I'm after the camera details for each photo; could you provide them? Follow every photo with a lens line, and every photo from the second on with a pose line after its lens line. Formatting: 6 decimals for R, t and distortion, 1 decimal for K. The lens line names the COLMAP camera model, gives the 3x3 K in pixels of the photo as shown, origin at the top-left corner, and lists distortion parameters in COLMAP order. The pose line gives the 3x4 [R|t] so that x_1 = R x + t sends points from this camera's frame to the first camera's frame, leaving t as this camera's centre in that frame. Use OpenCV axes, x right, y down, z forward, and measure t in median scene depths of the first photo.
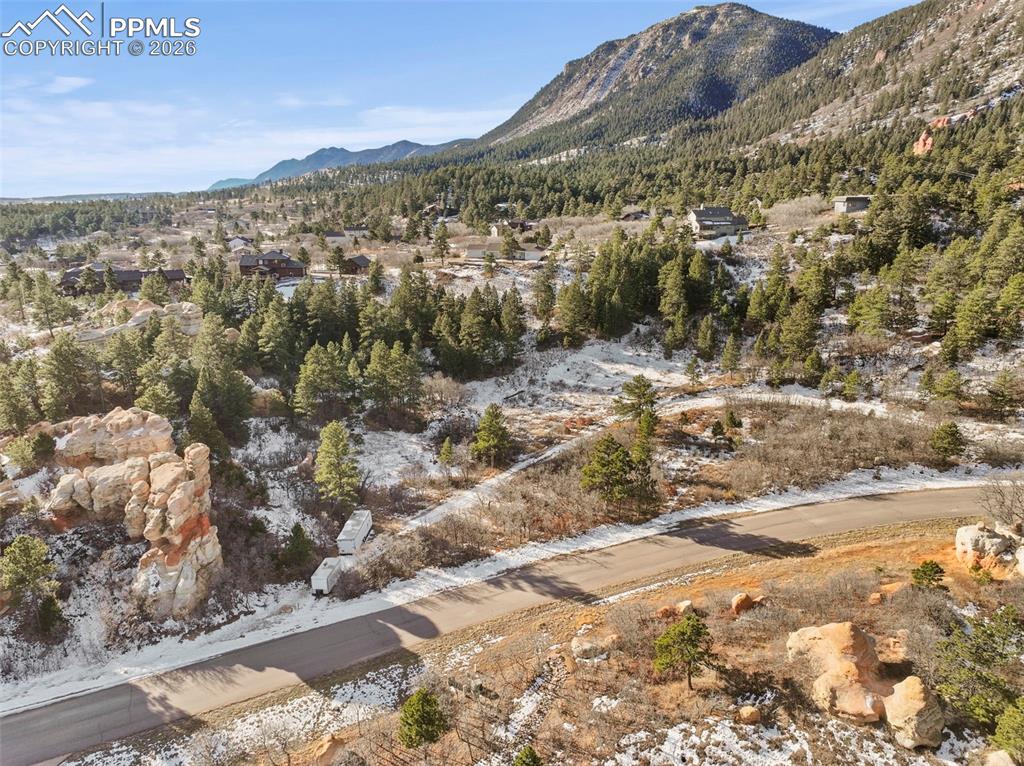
lens RADIAL K [[723.1, 0, 513.4], [0, 723.1, 383.8], [0, 0, 1]] dist [-0.004204, 0.016342]
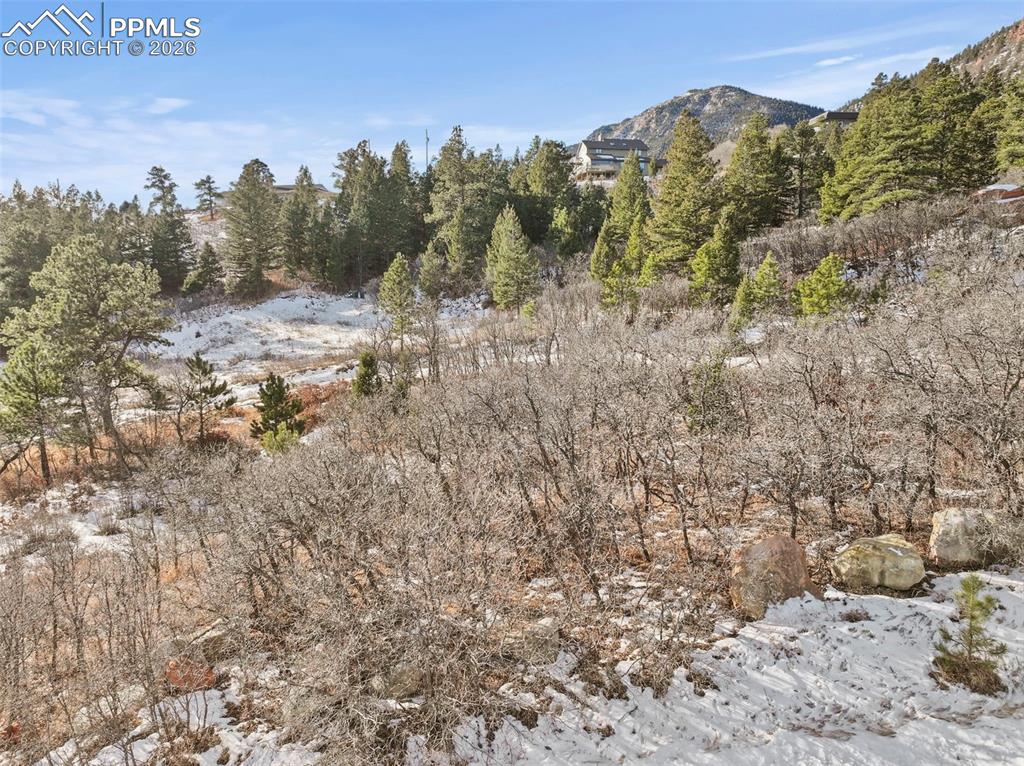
lens RADIAL K [[723.1, 0, 513.4], [0, 723.1, 383.8], [0, 0, 1]] dist [-0.004204, 0.016342]
pose [[0.999898, 0.005518, -0.013160, 0.256059], [-0.007050, 0.992823, -0.119382, 0.057710], [0.012406, 0.119463, 0.992761, 0.522649]]
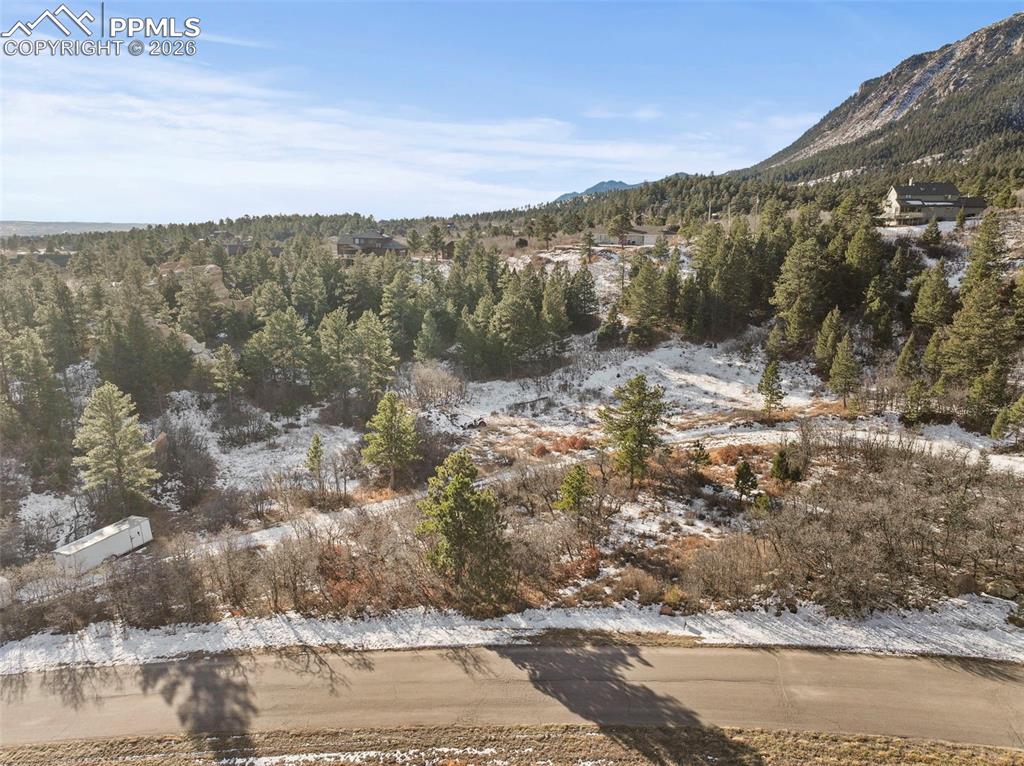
lens RADIAL K [[724.5, 0, 514.2], [0, 724.5, 381.3], [0, 0, 1]] dist [-0.008008, 0.023489]
pose [[0.933536, 0.089615, -0.347102, 0.212041], [-0.105802, 0.993995, -0.027926, 0.015649], [0.342515, 0.062794, 0.937412, 0.273207]]
